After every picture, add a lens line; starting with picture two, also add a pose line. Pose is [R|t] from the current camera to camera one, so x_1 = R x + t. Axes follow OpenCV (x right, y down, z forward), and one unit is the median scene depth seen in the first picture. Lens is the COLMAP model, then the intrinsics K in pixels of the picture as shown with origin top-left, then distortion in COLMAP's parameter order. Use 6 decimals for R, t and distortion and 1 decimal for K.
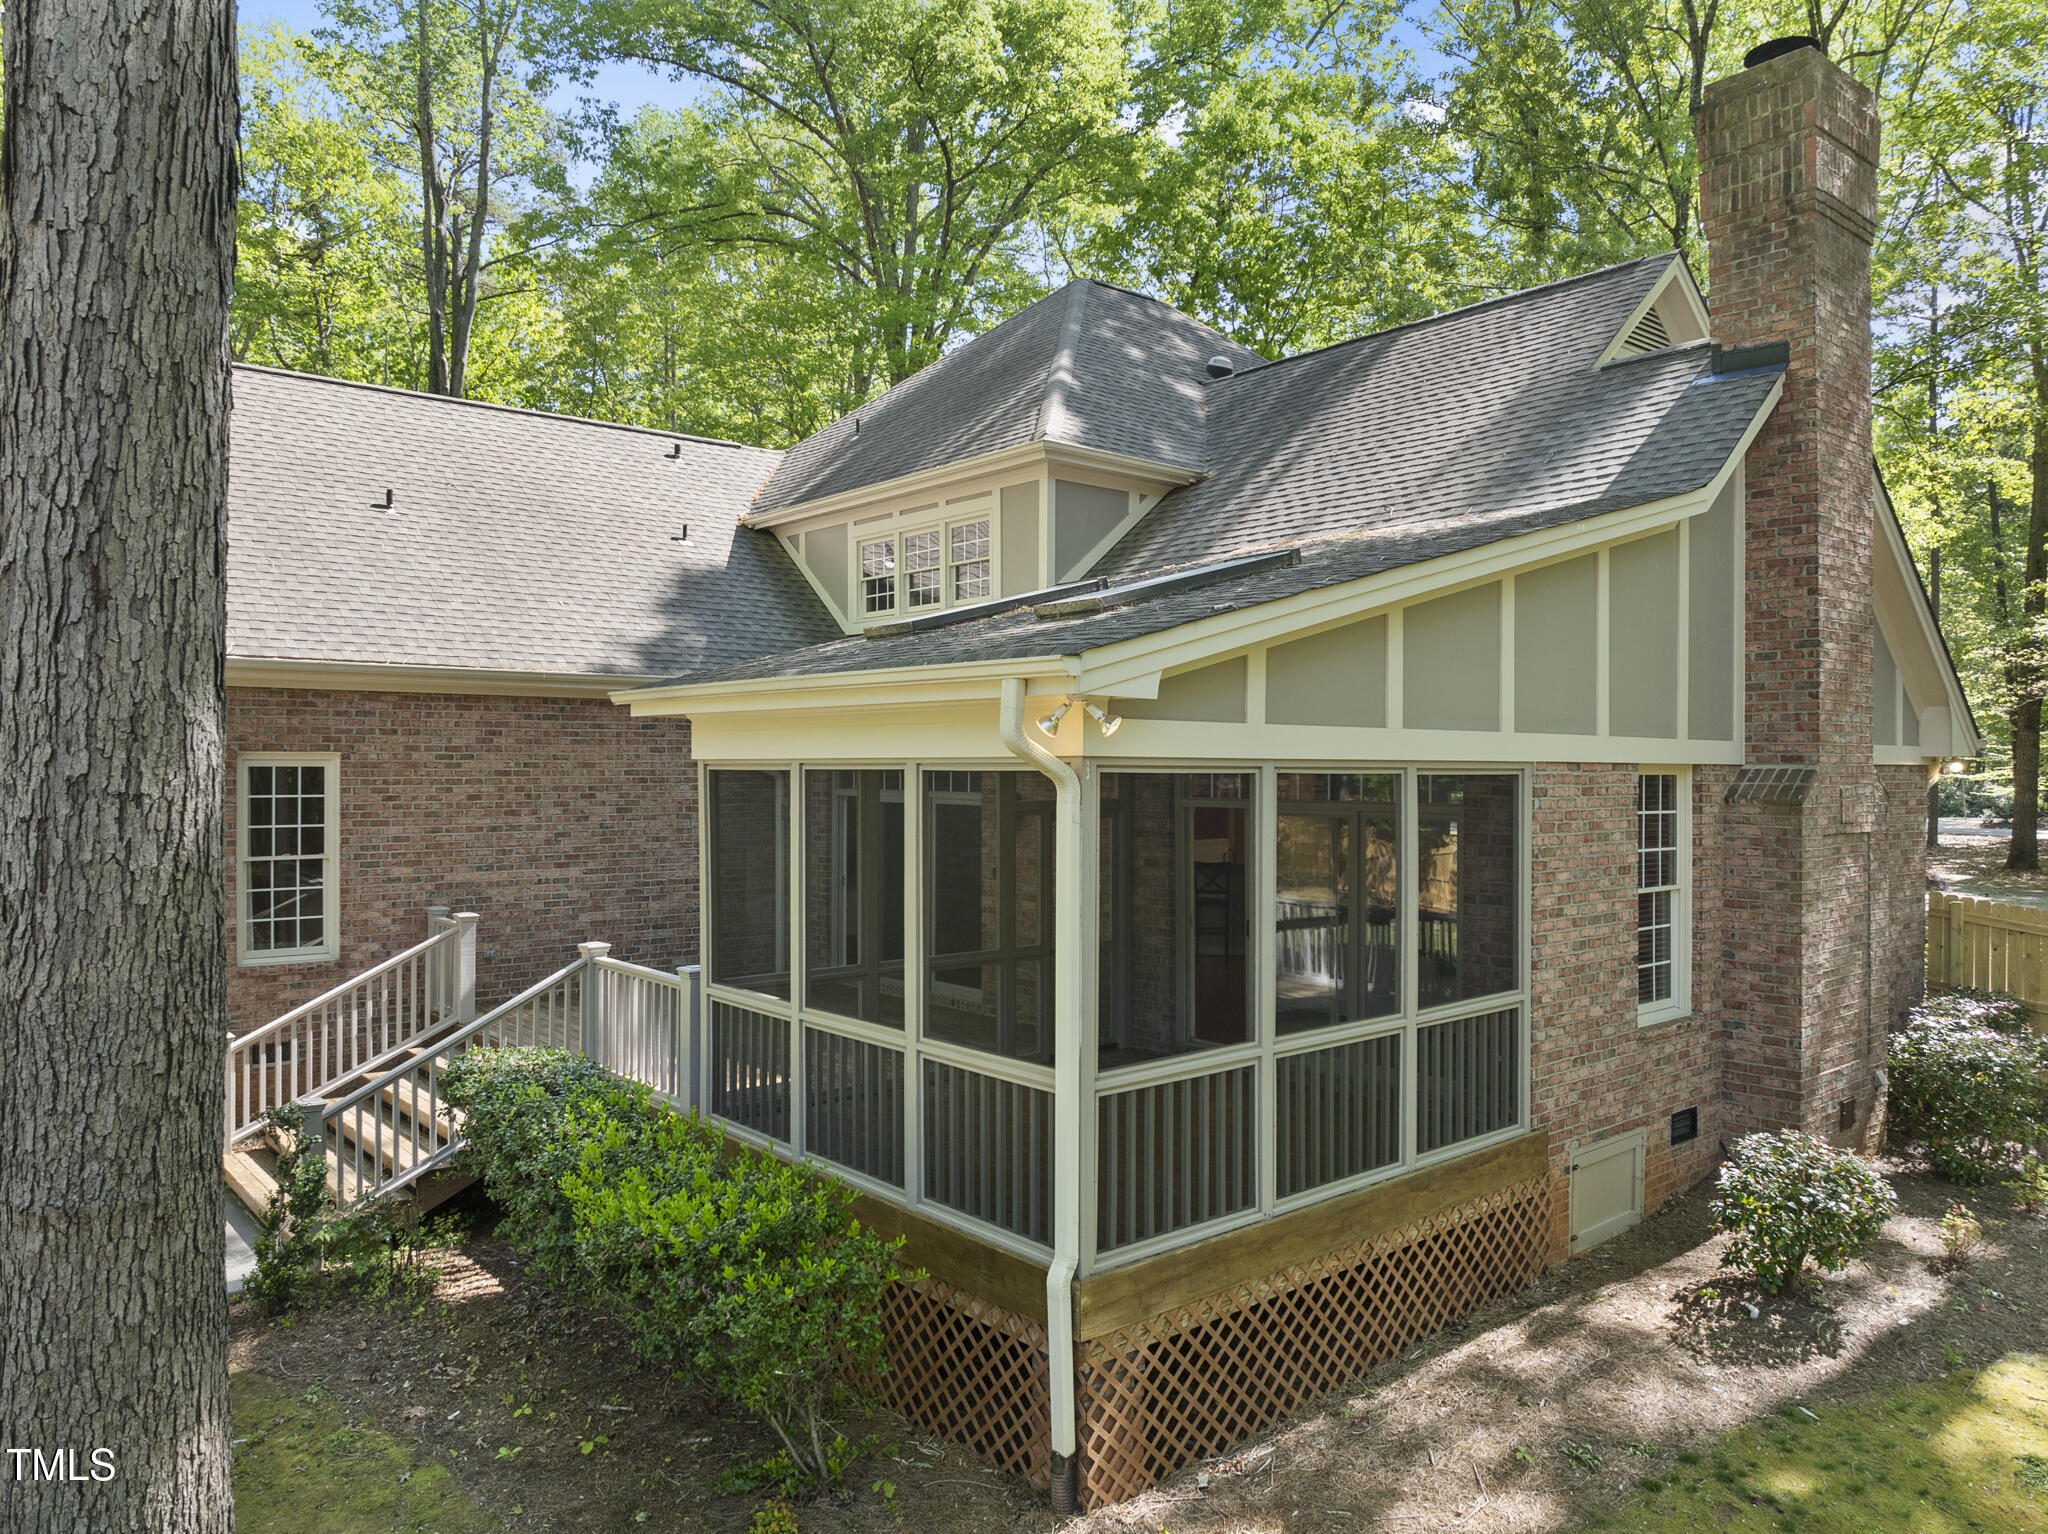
lens RADIAL K [[1436.1, 0, 1037.2], [0, 1436.1, 767.4], [0, 0, 1]] dist [-0.034477, -0.006174]
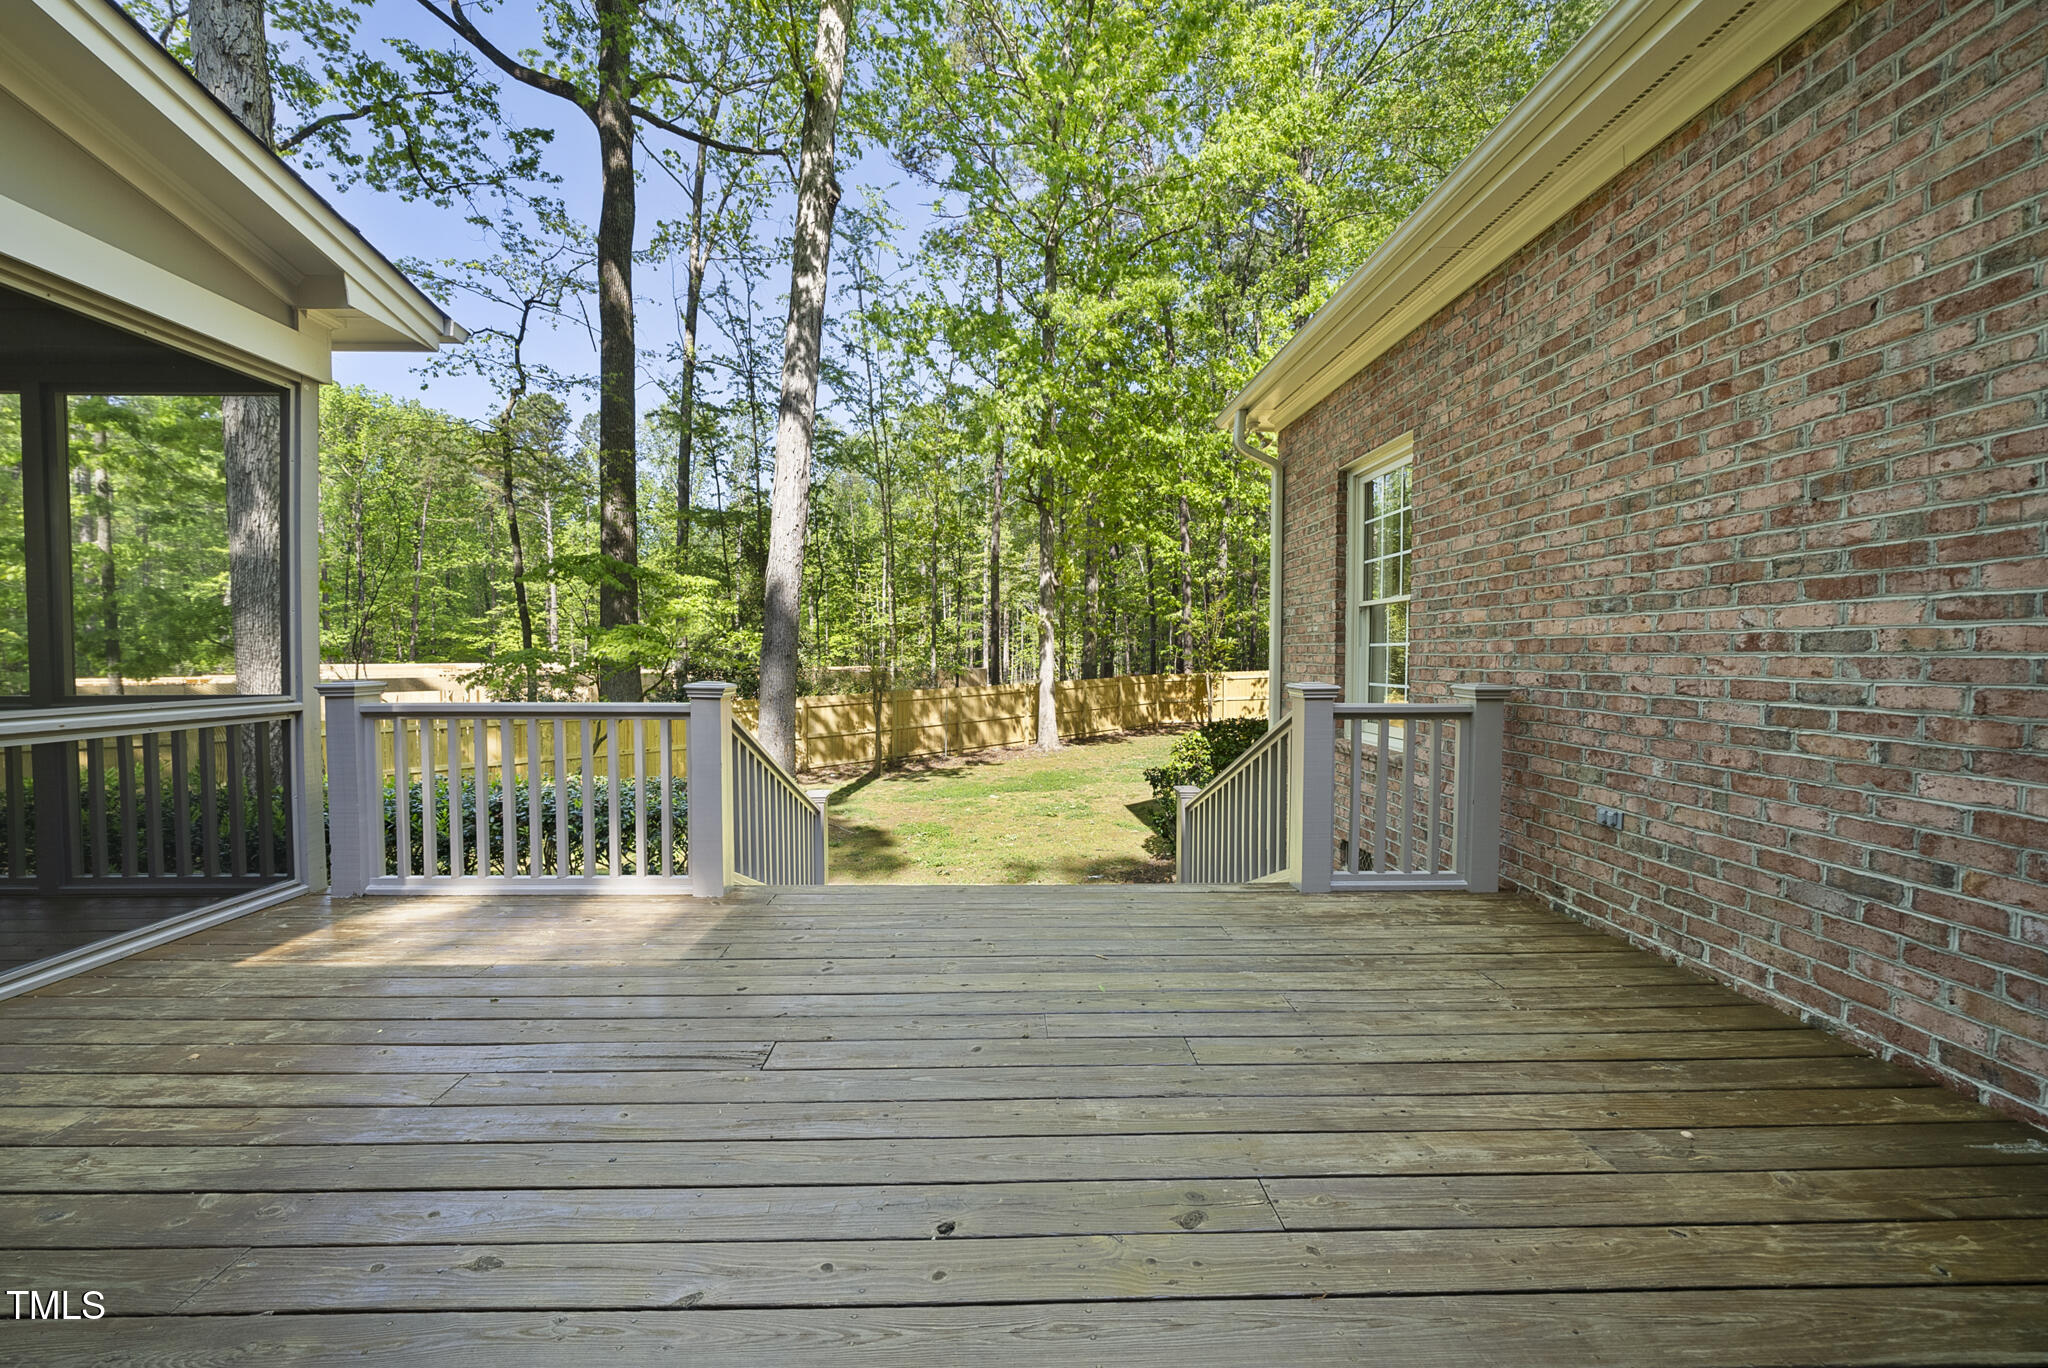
lens RADIAL K [[710.5, 0, 1017.5], [0, 710.5, 680.9], [0, 0, 1]] dist [-0.006455, 0.000106]
pose [[-0.626517, 0.026374, -0.778962, -0.122623], [0.000384, 0.999438, 0.033530, 0.085956], [0.779408, 0.020708, -0.626175, 1.004132]]
